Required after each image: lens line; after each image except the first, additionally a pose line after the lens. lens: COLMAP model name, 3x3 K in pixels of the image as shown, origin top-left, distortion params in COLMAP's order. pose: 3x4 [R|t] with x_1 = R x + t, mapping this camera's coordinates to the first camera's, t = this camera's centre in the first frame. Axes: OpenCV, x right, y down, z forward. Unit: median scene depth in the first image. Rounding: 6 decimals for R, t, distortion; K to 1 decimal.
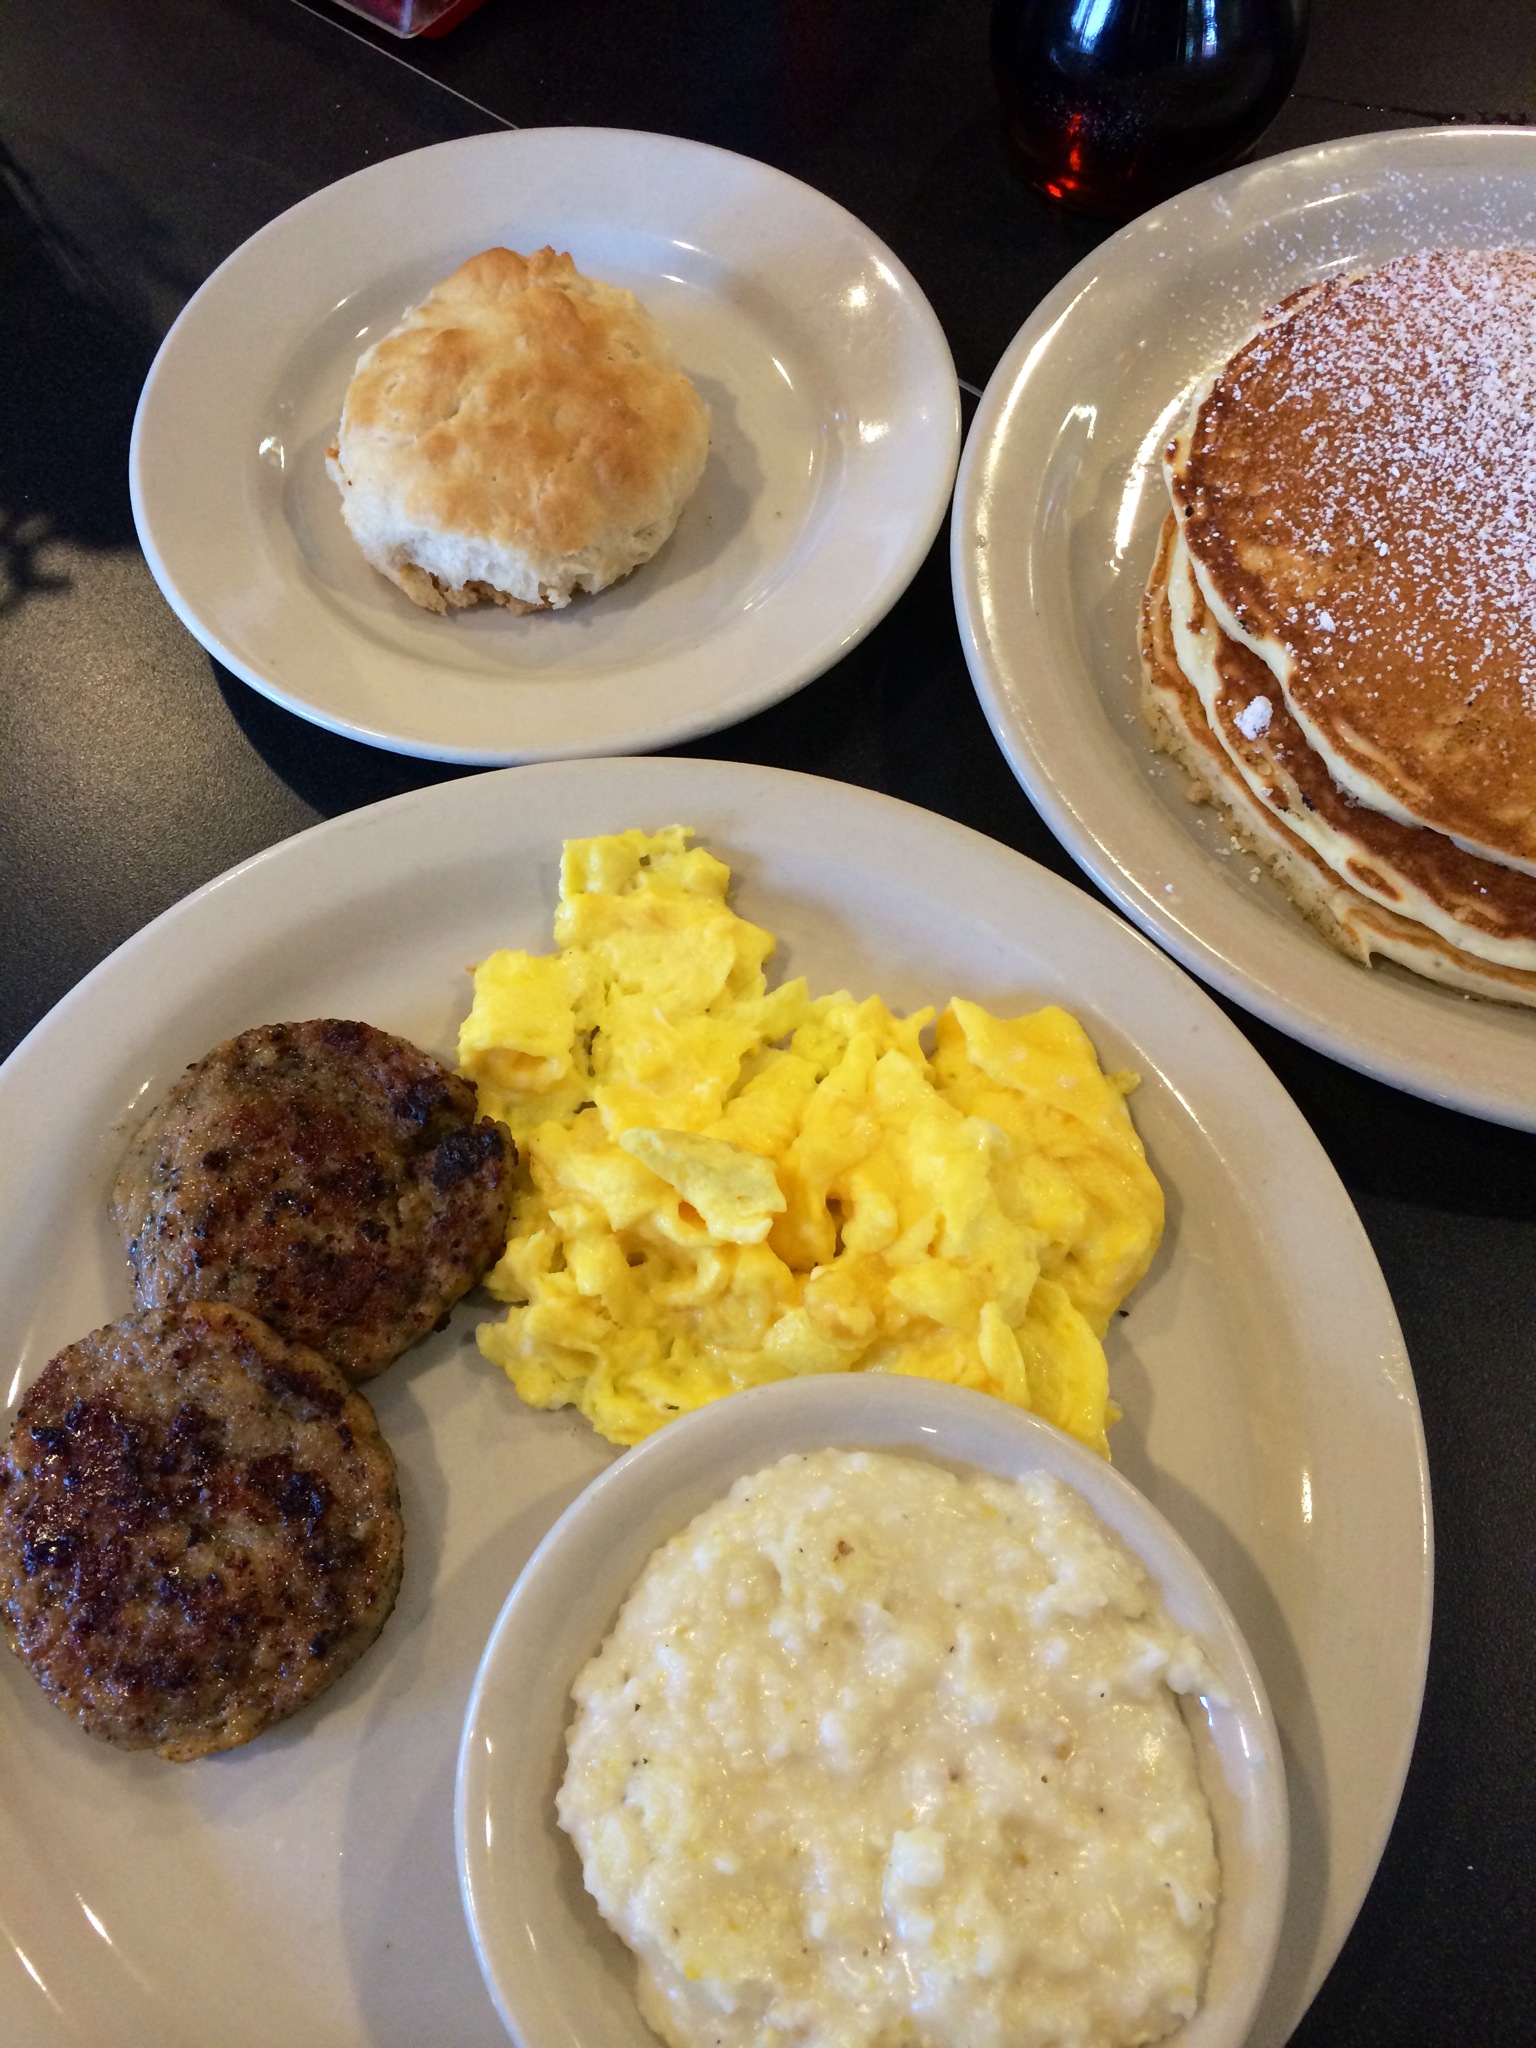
lens RADIAL K [[1775.9, 0, 768.0], [0, 1775.9, 1024.0], [0, 0, 1]] dist [0.078965, -0.129935]
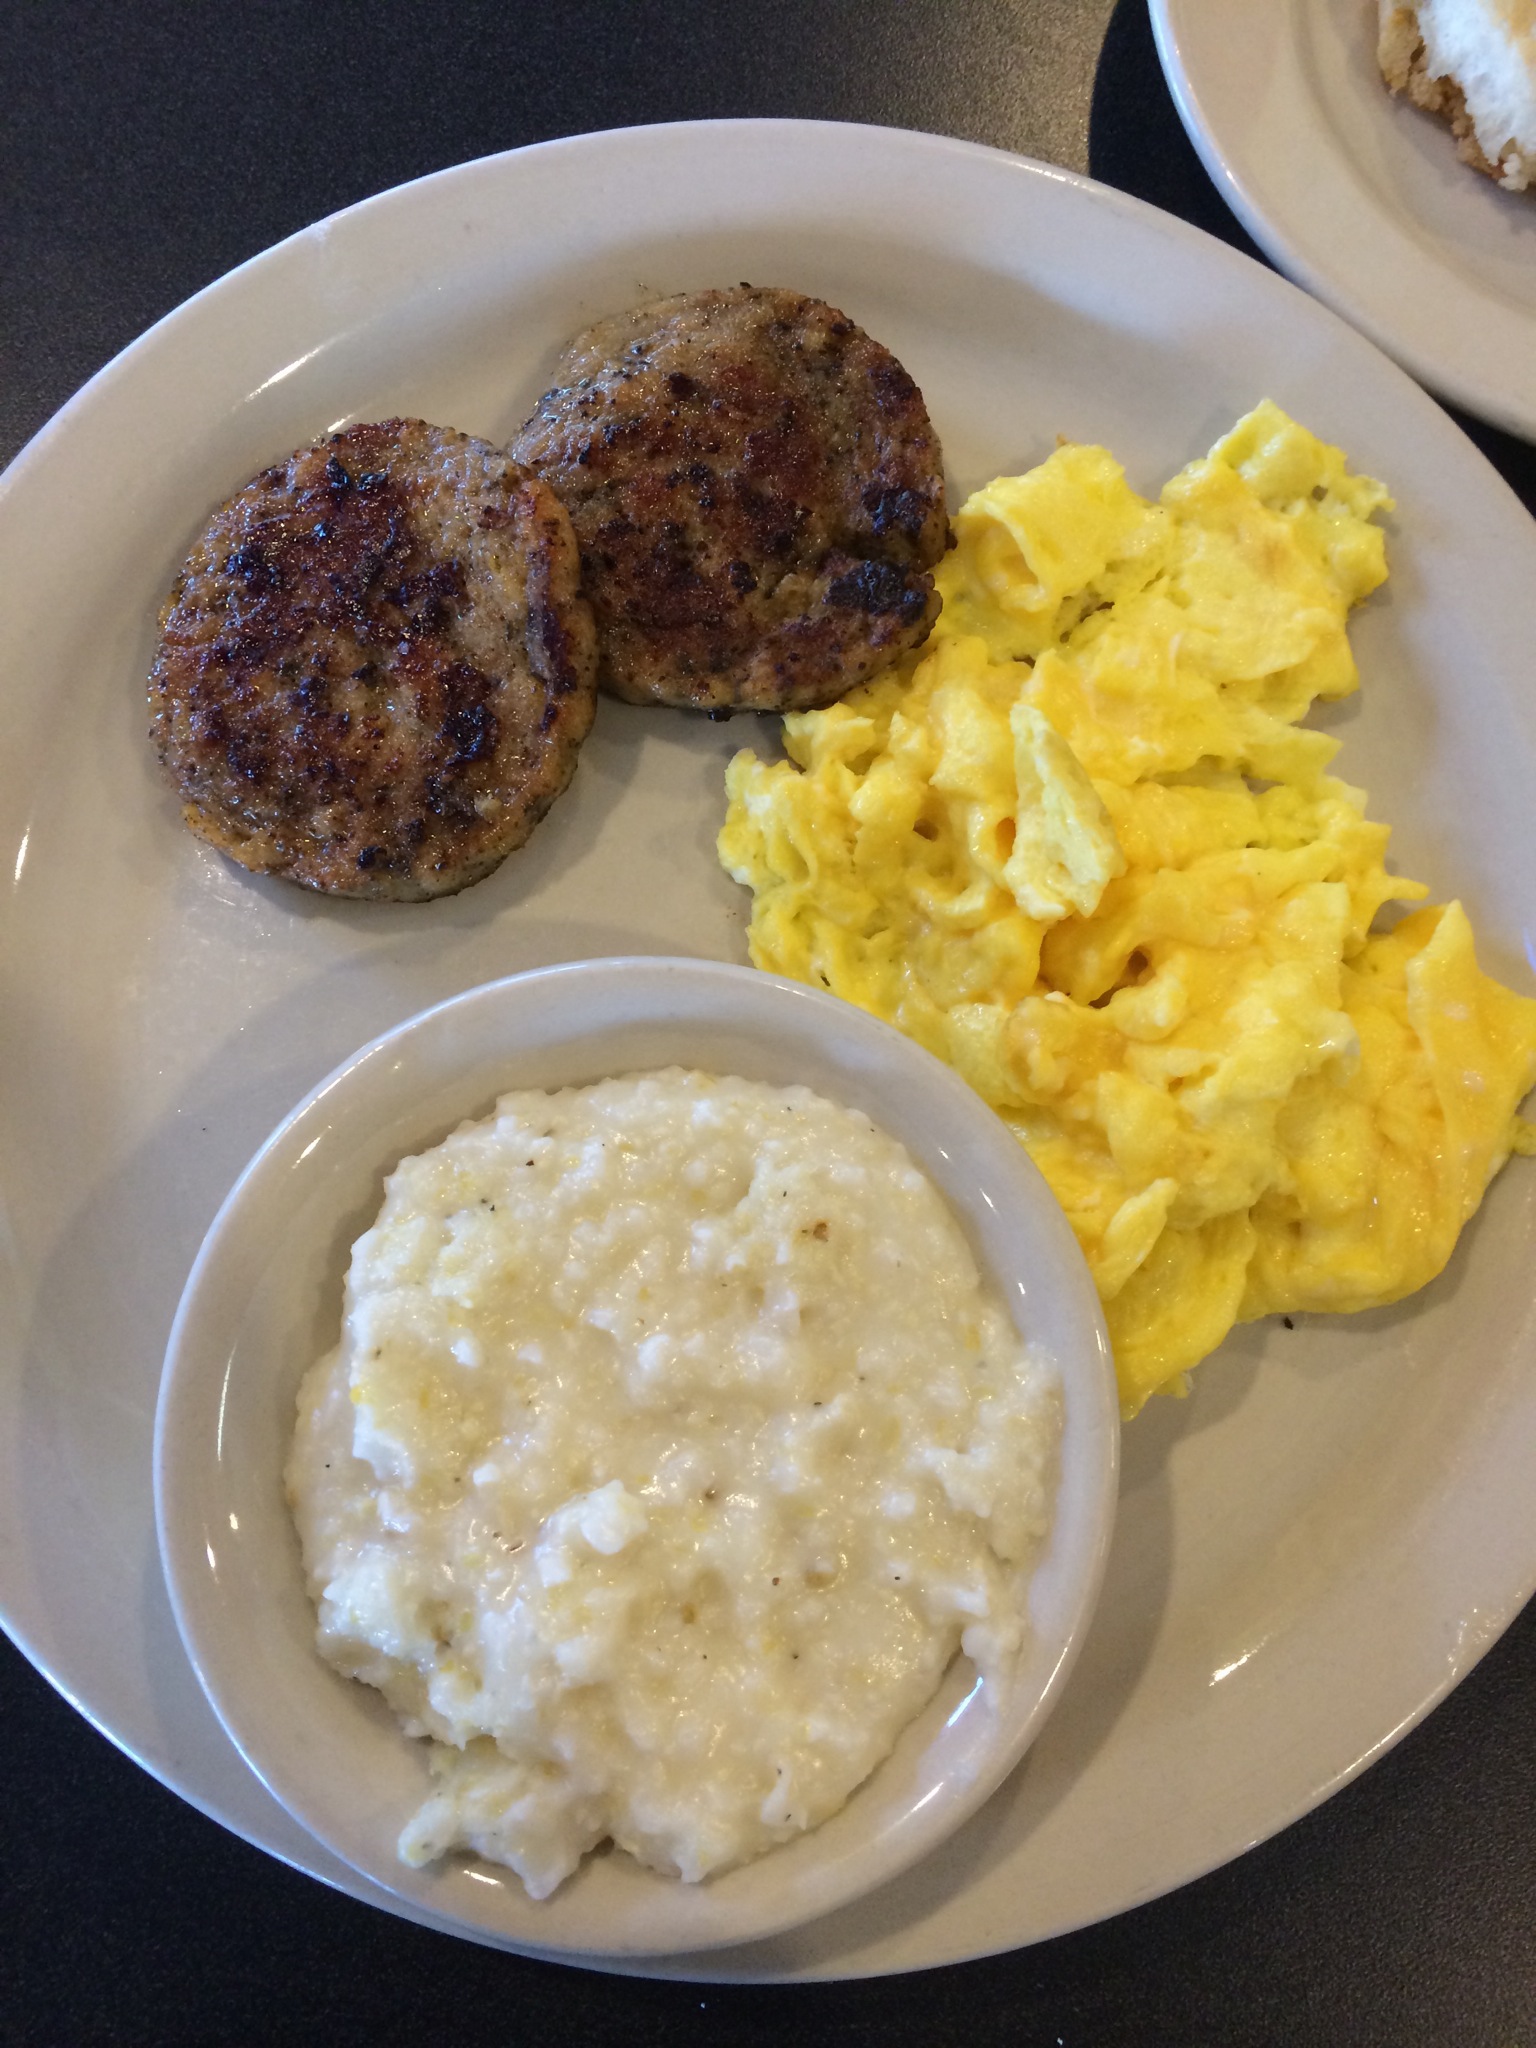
lens RADIAL K [[1775.9, 0, 768.0], [0, 1775.9, 1024.0], [0, 0, 1]] dist [0.078965, -0.129935]
pose [[0.654136, 0.743219, -0.140471, 0.062781], [-0.696537, 0.664303, 0.271178, 0.019440], [0.294860, -0.079544, 0.952224, 0.187216]]
